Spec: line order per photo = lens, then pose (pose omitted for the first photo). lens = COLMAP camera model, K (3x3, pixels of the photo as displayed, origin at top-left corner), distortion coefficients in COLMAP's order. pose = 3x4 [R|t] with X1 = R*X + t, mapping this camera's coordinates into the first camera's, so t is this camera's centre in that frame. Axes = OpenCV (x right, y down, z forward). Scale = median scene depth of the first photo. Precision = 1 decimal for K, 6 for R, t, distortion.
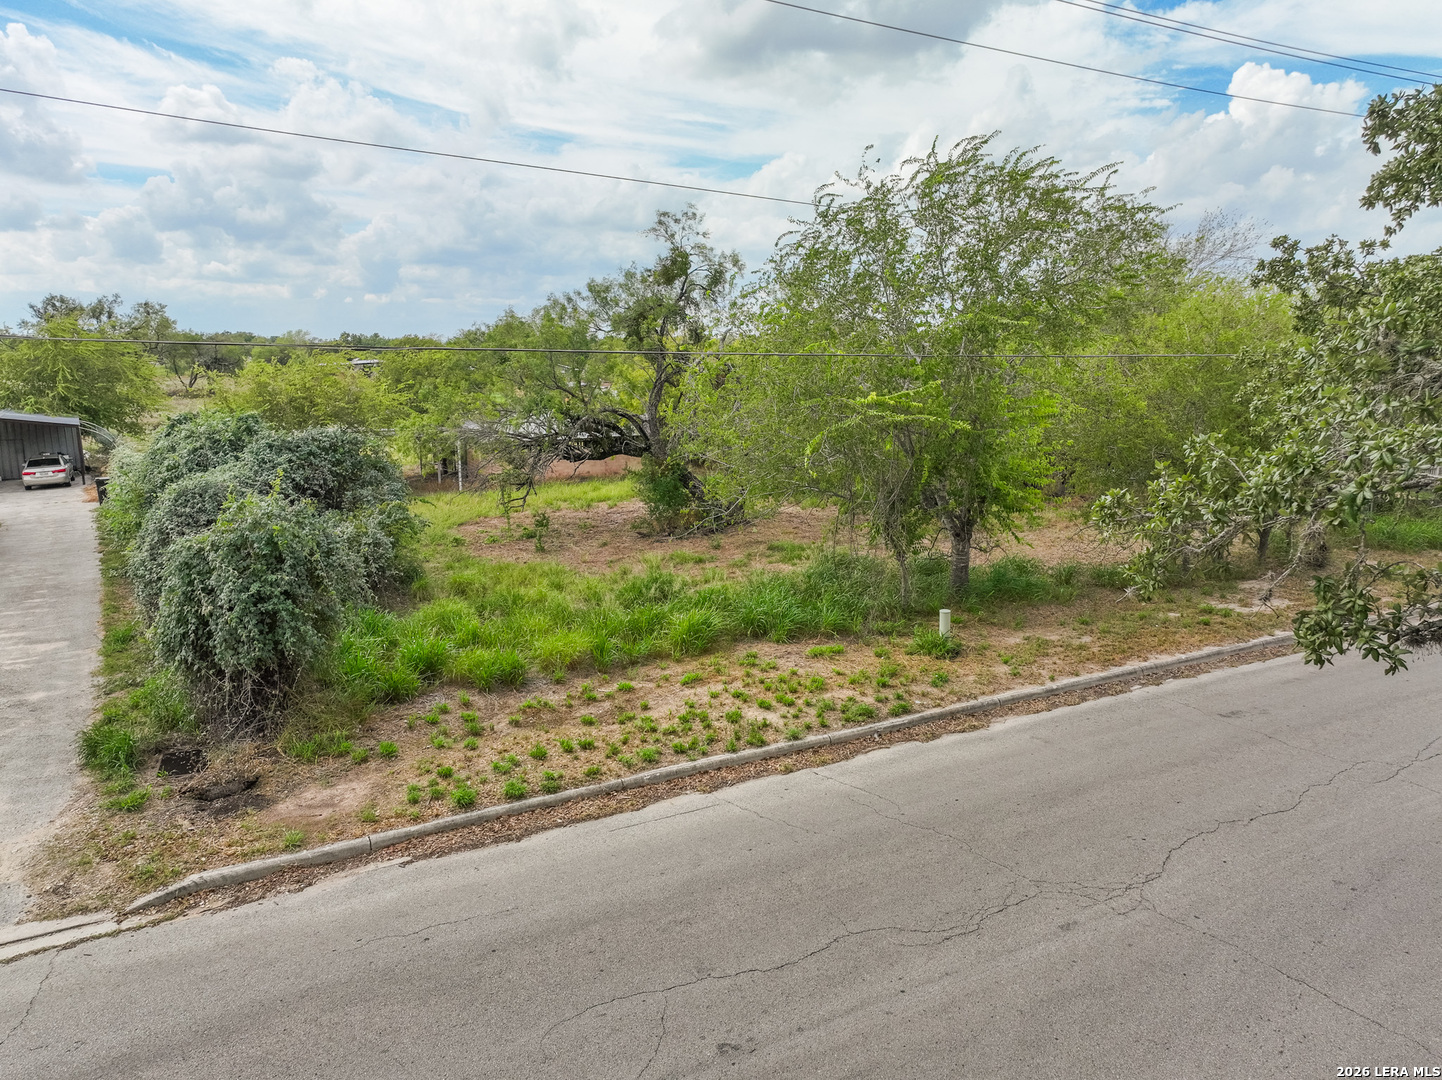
lens RADIAL K [[1015.4, 0, 714.1], [0, 1015.4, 542.2], [0, 0, 1]] dist [-0.002487, 0.020270]
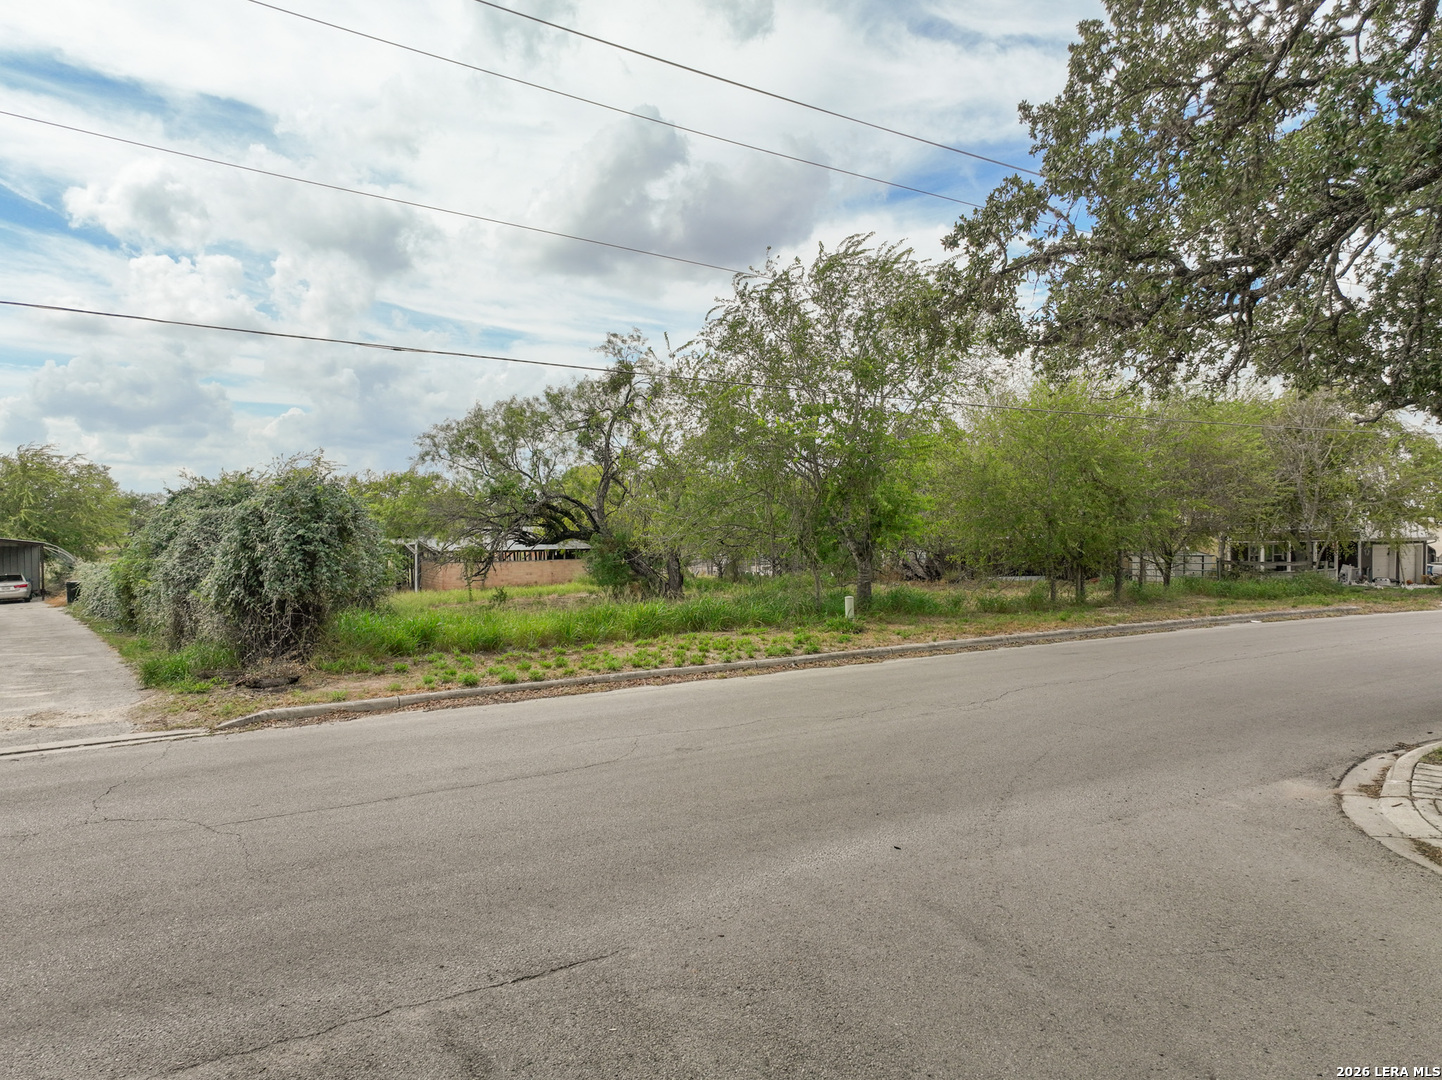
lens RADIAL K [[1015.4, 0, 731.8], [0, 1015.4, 537.8], [0, 0, 1]] dist [-0.002487, 0.020270]
pose [[0.996680, -0.008469, 0.080977, -0.017720], [0.022953, 0.983463, -0.179649, 0.286097], [-0.078116, 0.180911, 0.980392, -0.281119]]
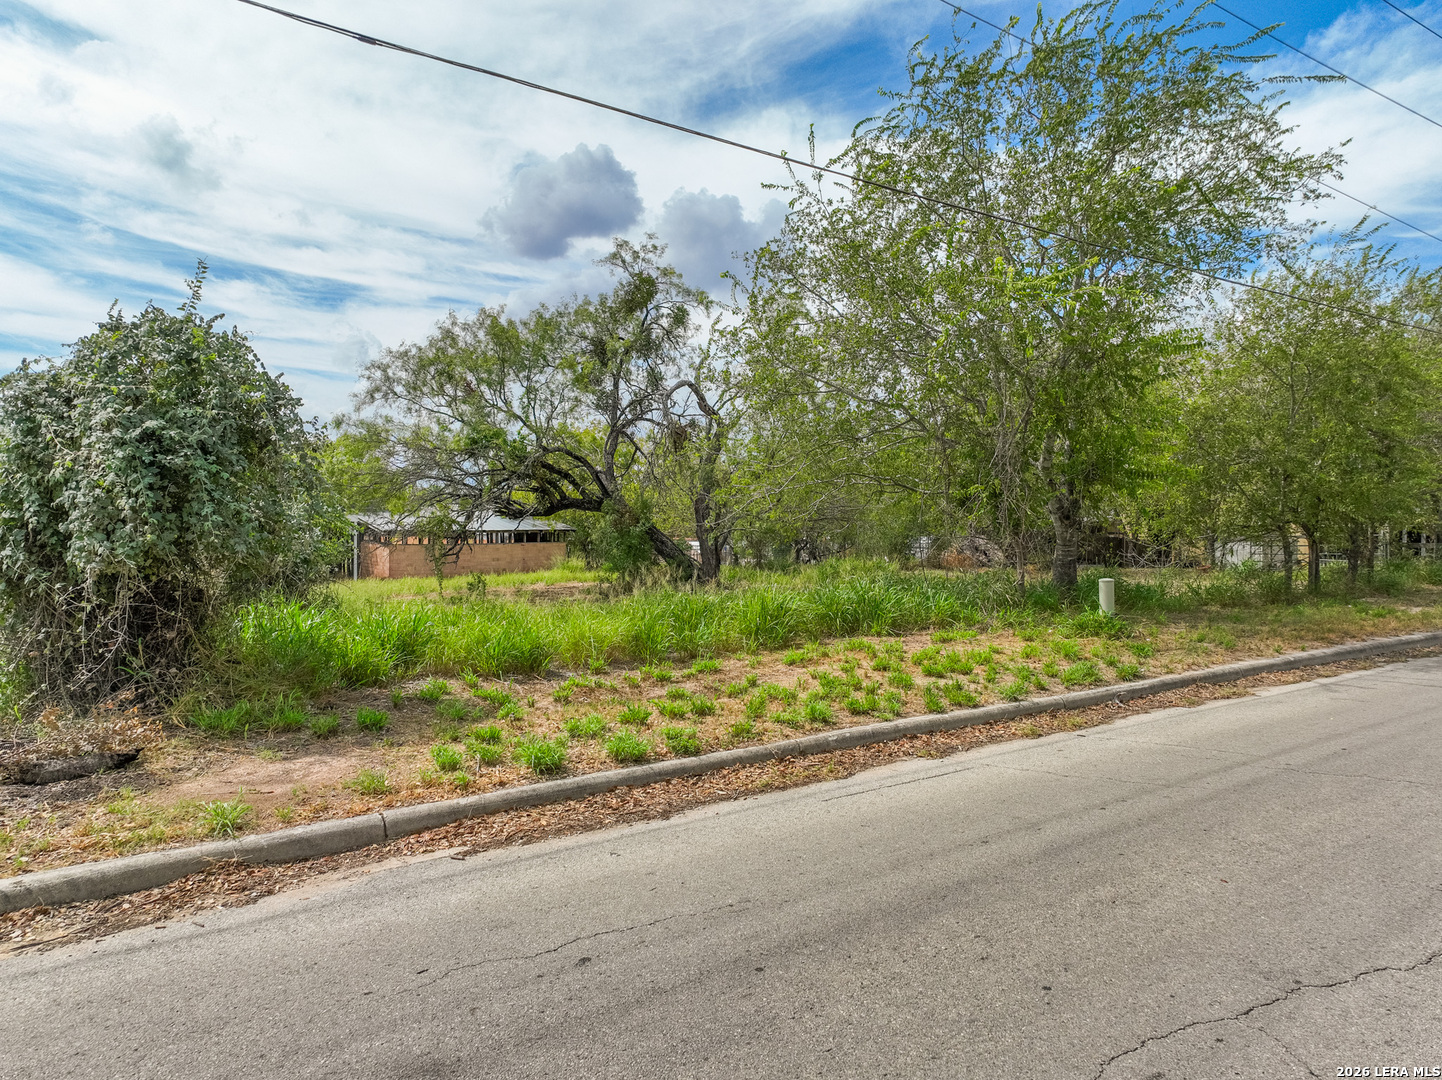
lens RADIAL K [[1015.4, 0, 706.7], [0, 1015.4, 536.8], [0, 0, 1]] dist [-0.002487, 0.020270]
pose [[0.992158, -0.005641, 0.124866, -0.207441], [0.027917, 0.983747, -0.177376, 0.214046], [-0.121836, 0.179471, 0.976190, 0.398718]]
